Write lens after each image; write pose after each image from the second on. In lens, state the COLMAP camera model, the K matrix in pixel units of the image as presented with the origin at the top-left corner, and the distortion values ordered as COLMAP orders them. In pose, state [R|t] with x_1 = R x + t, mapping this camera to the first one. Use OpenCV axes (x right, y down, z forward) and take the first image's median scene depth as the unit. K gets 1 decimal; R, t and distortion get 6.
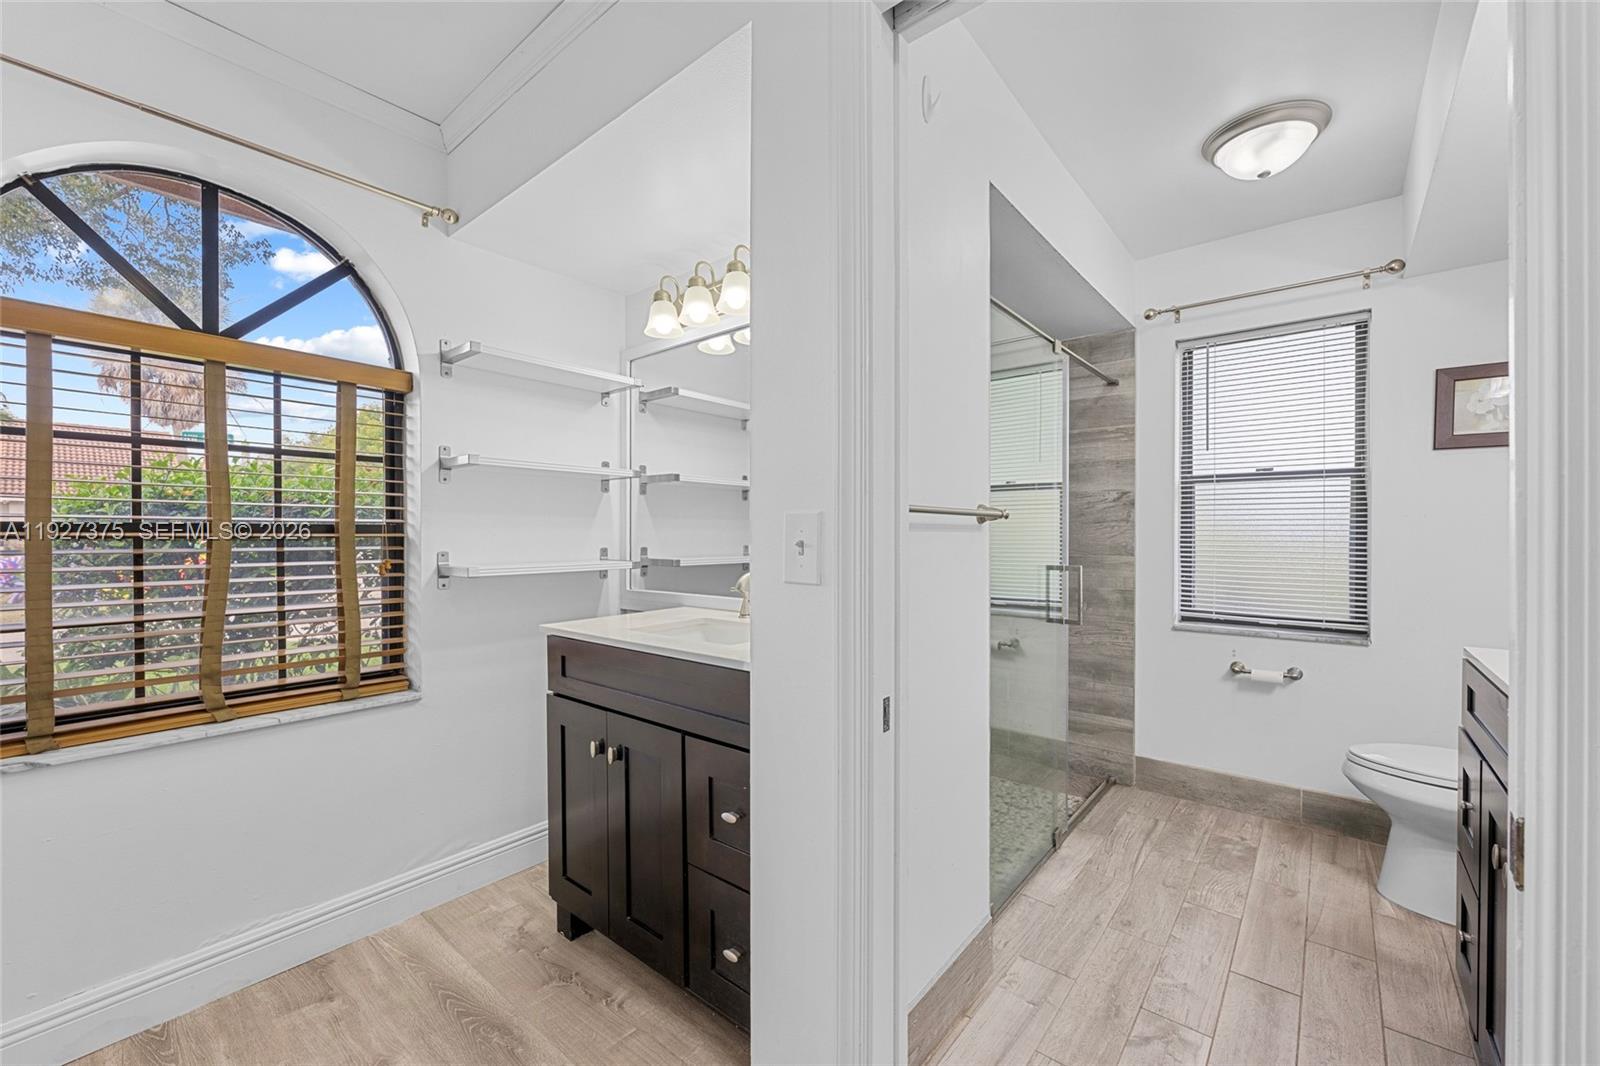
lens RADIAL K [[640.2, 0, 798.5], [0, 640.2, 536.0], [0, 0, 1]] dist [-0.001758, 0.000659]
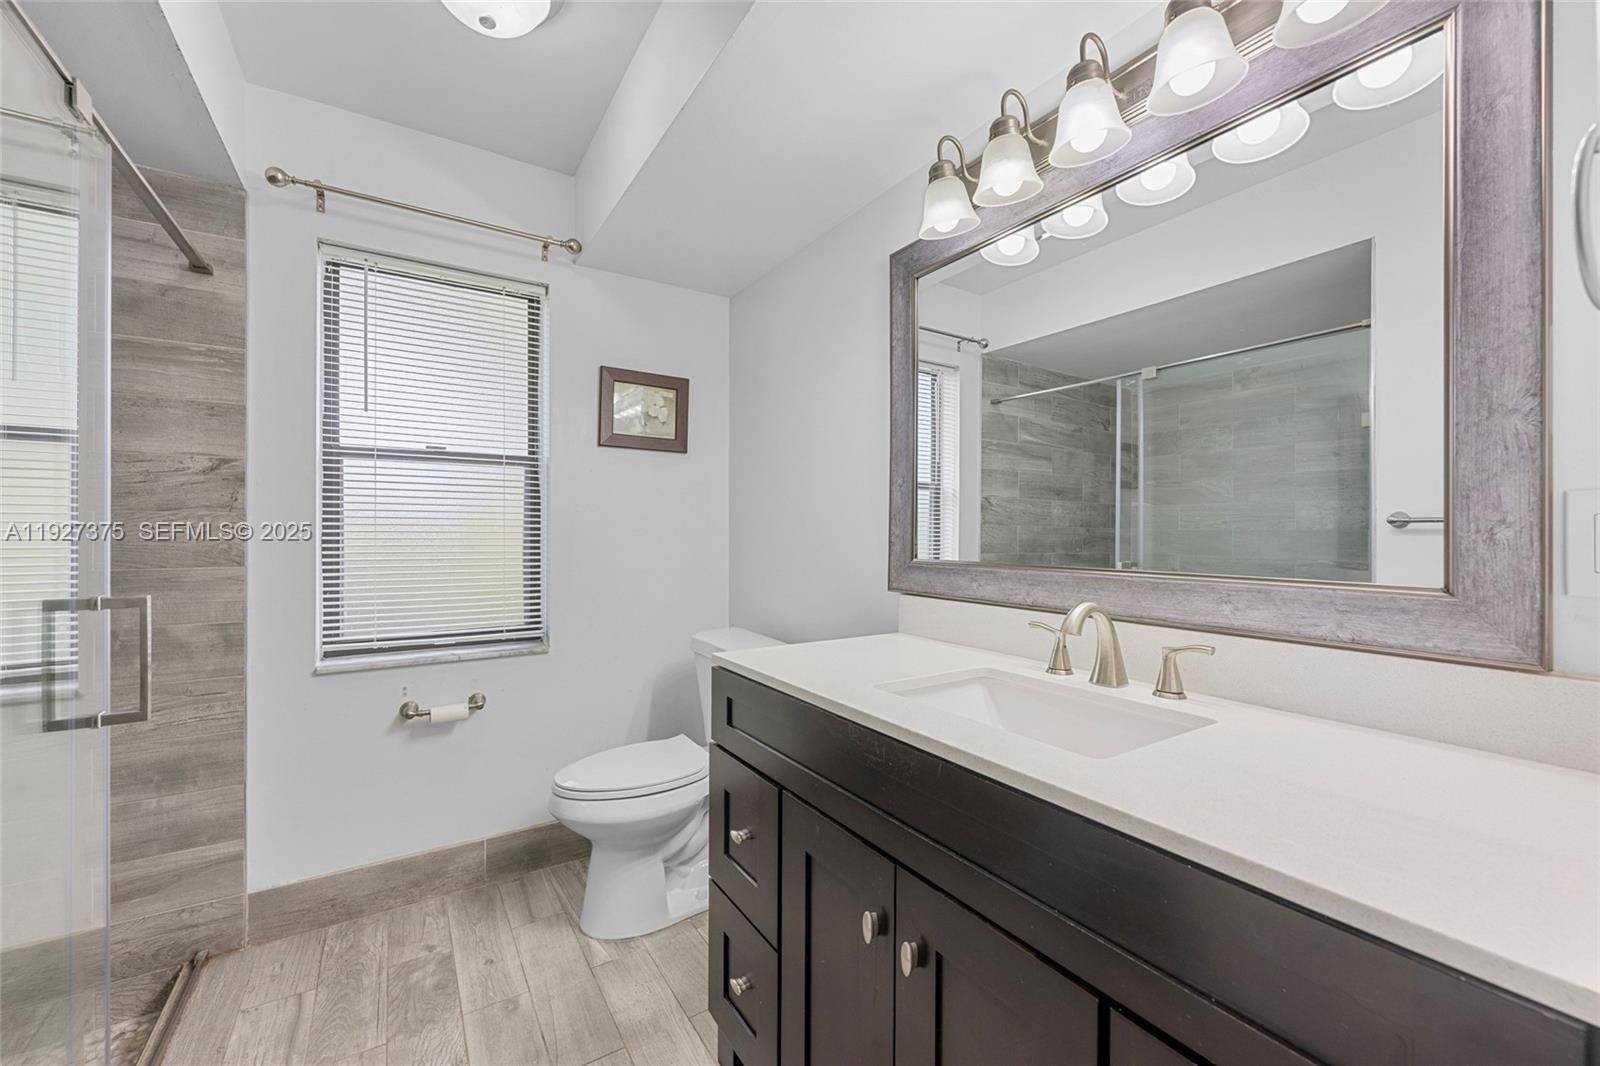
lens RADIAL K [[640.2, 0, 797.0], [0, 640.2, 528.9], [0, 0, 1]] dist [-0.001758, 0.000659]
pose [[0.306483, -0.001100, 0.951876, 0.115351], [0.000414, 0.999999, 0.001022, -0.004448], [-0.951876, 0.000081, 0.306483, 0.336955]]
